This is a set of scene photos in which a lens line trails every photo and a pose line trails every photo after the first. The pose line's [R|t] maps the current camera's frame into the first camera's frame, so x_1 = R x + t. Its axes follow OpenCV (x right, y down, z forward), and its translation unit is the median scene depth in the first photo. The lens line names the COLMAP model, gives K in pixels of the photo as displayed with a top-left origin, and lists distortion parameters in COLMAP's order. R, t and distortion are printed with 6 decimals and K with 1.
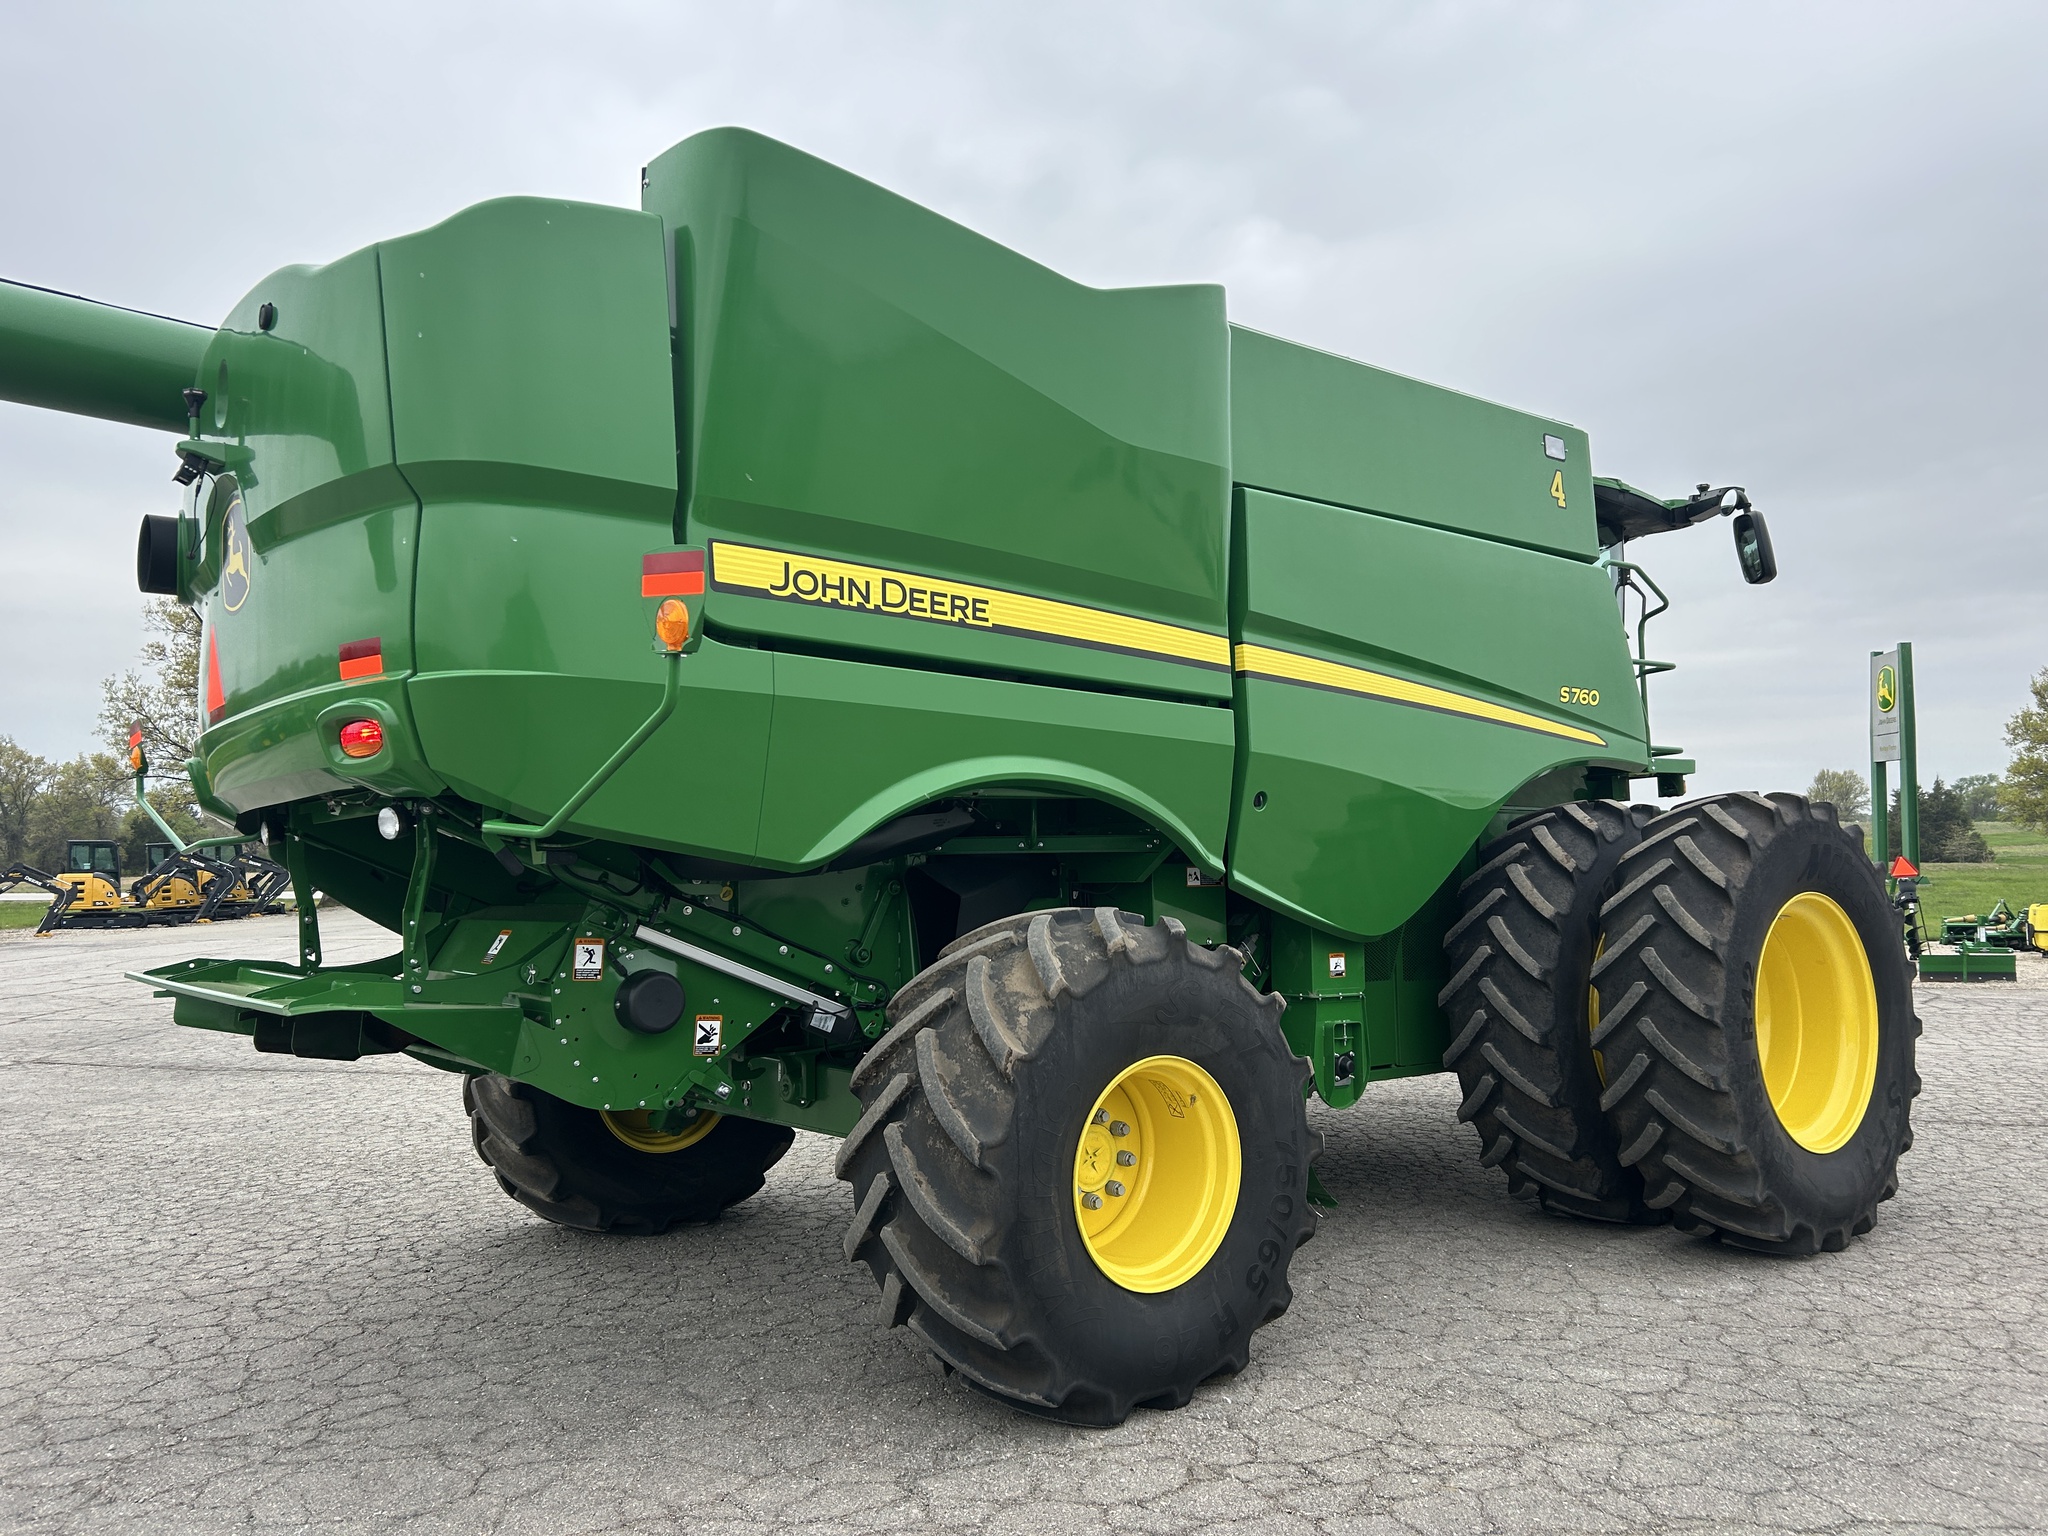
lens RADIAL K [[1599.4, 0, 1023.4], [0, 1599.4, 853.2], [0, 0, 1]] dist [0.039470, -0.058573]
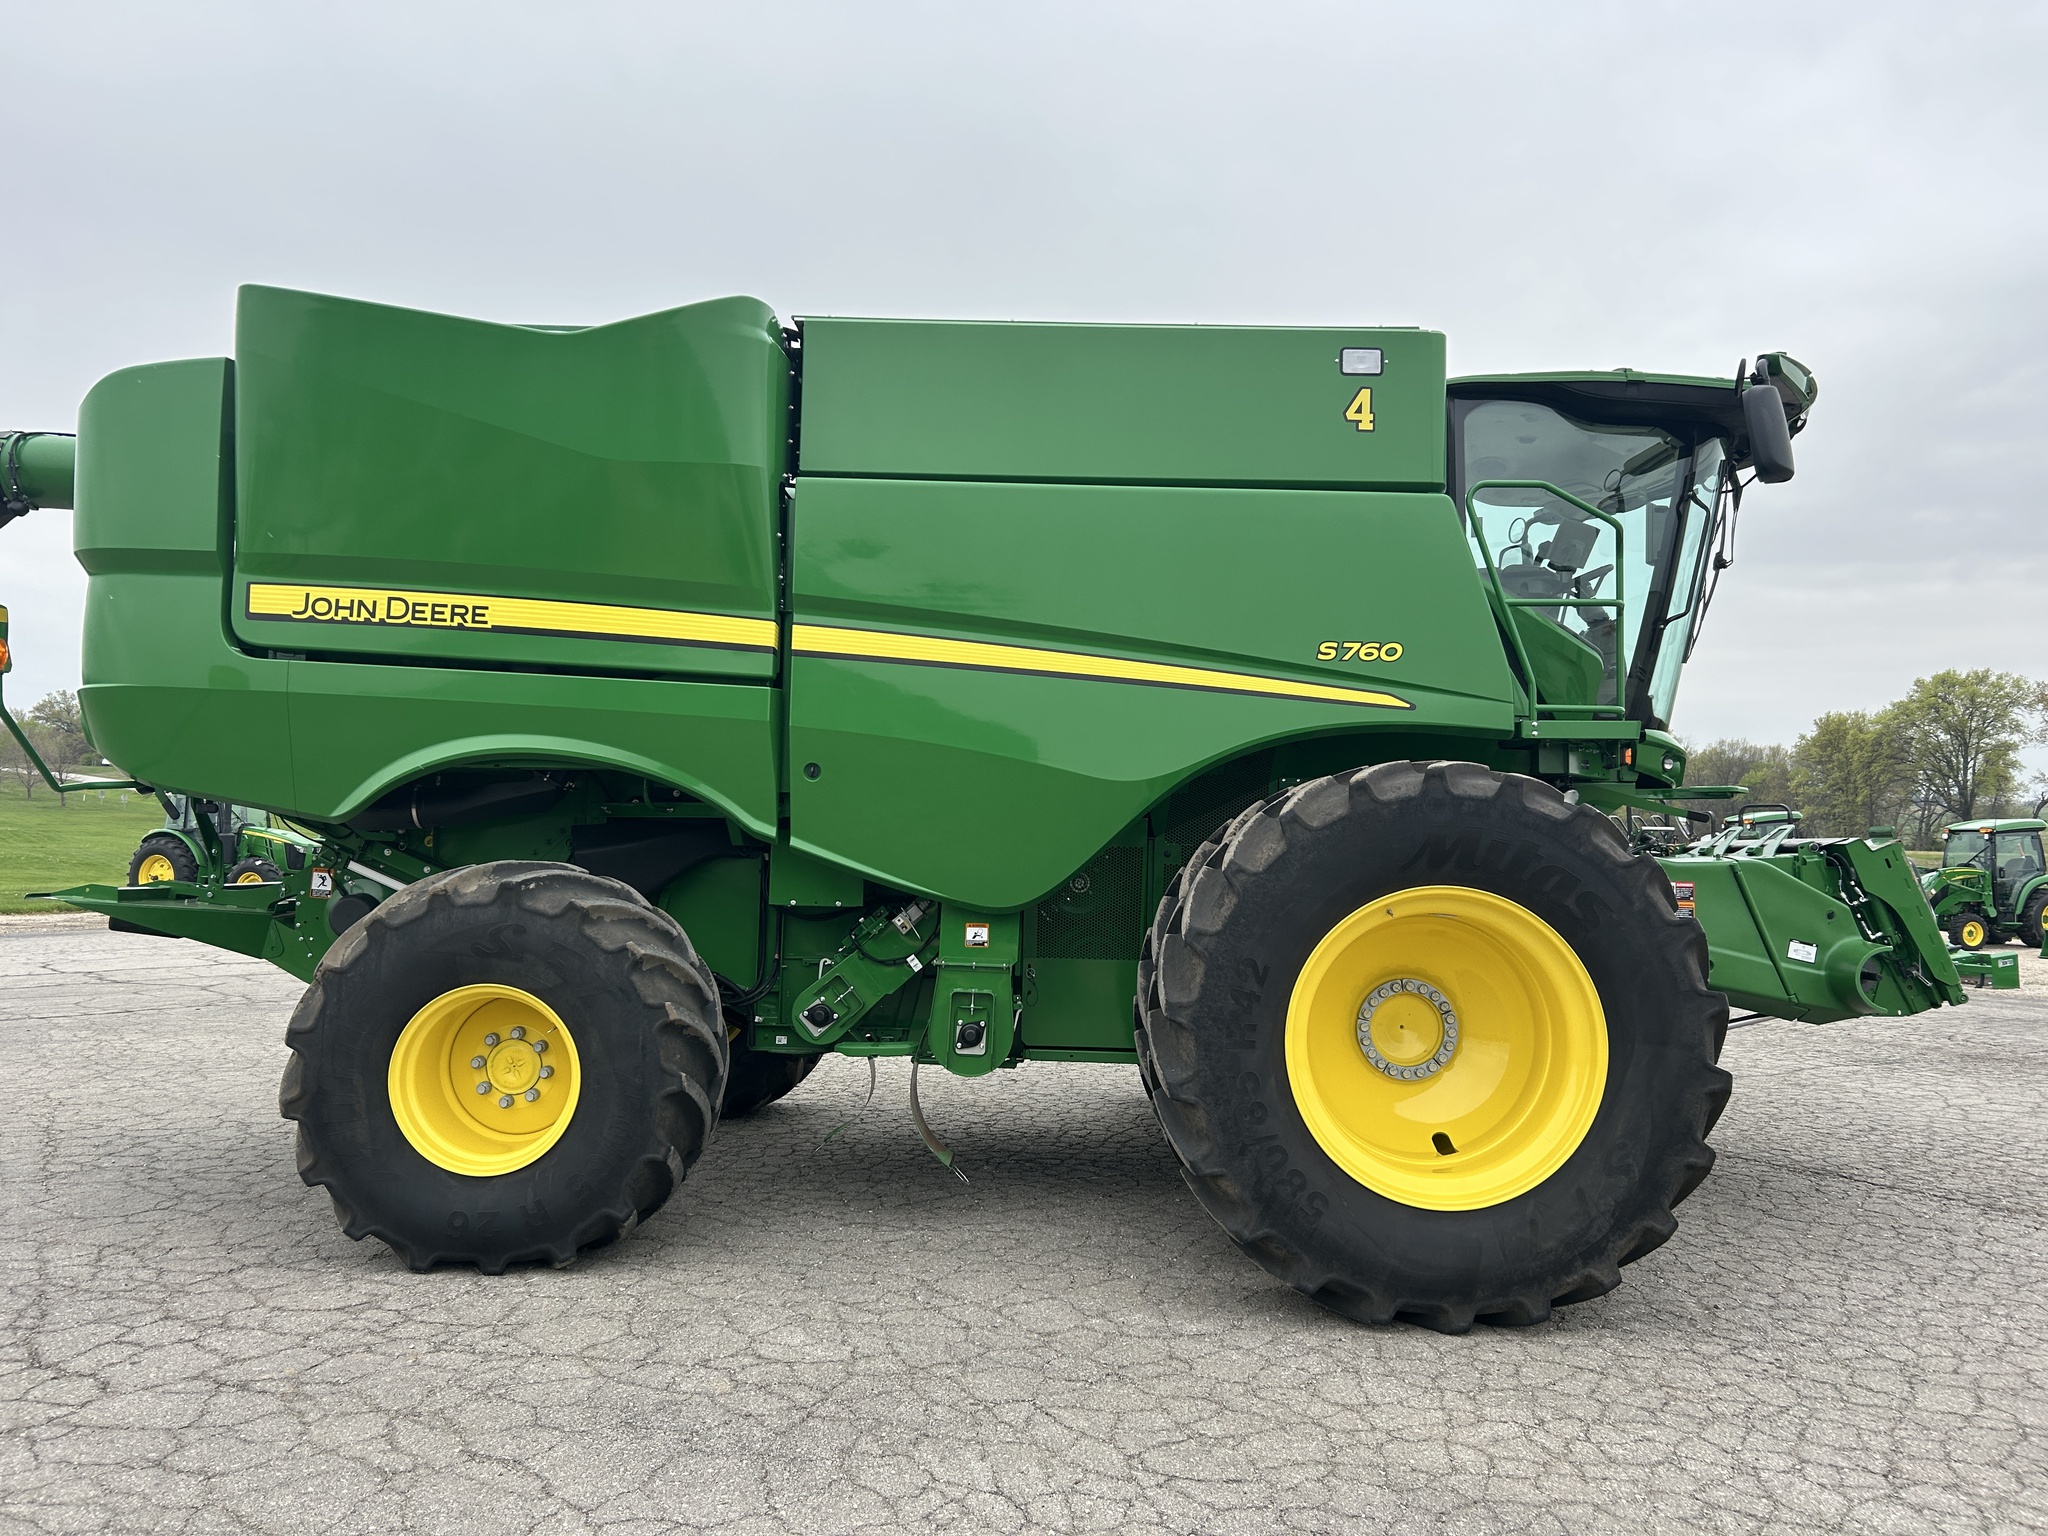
lens RADIAL K [[1565.3, 0, 1023.6], [0, 1565.3, 883.6], [0, 0, 1]] dist [0.081520, -0.243032]
pose [[0.768370, 0.046783, -0.638294, 1.101114], [-0.023247, 0.998707, 0.045215, -0.010399], [0.639584, -0.019903, 0.768464, 0.339859]]
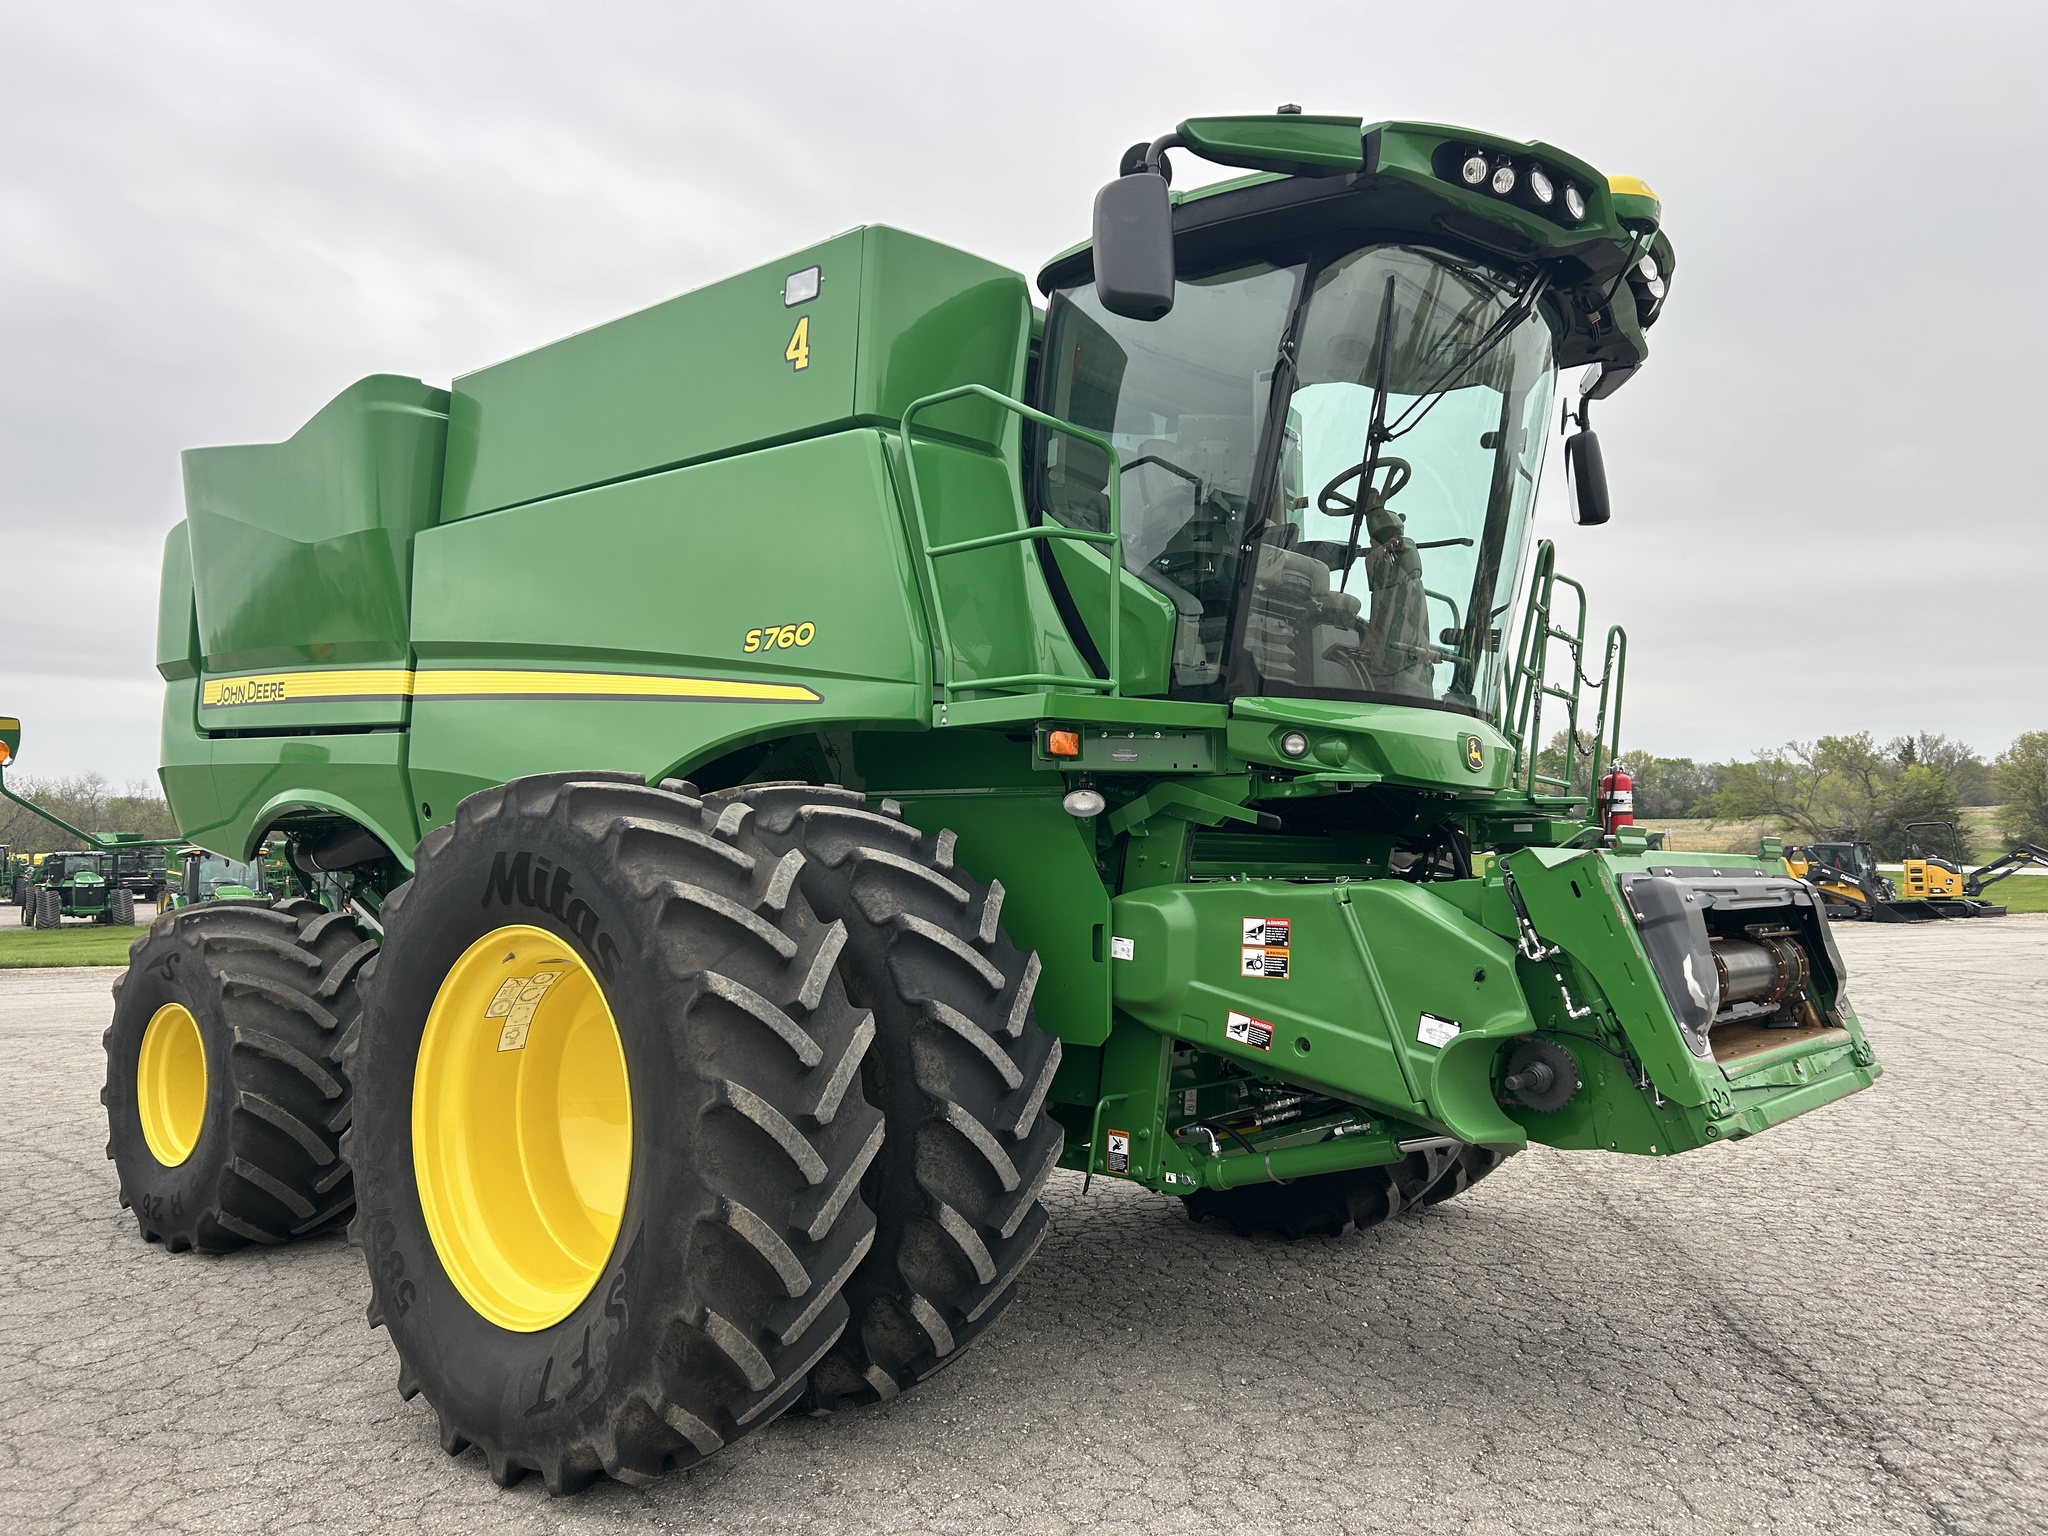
lens RADIAL K [[1545.3, 0, 1021.9], [0, 1545.3, 867.5], [0, 0, 1]] dist [0.033877, -0.050332]
pose [[0.194396, 0.017128, -0.980774, 1.518494], [0.008487, 0.999781, 0.019142, -0.012492], [0.980886, -0.012045, 0.194208, 1.420392]]
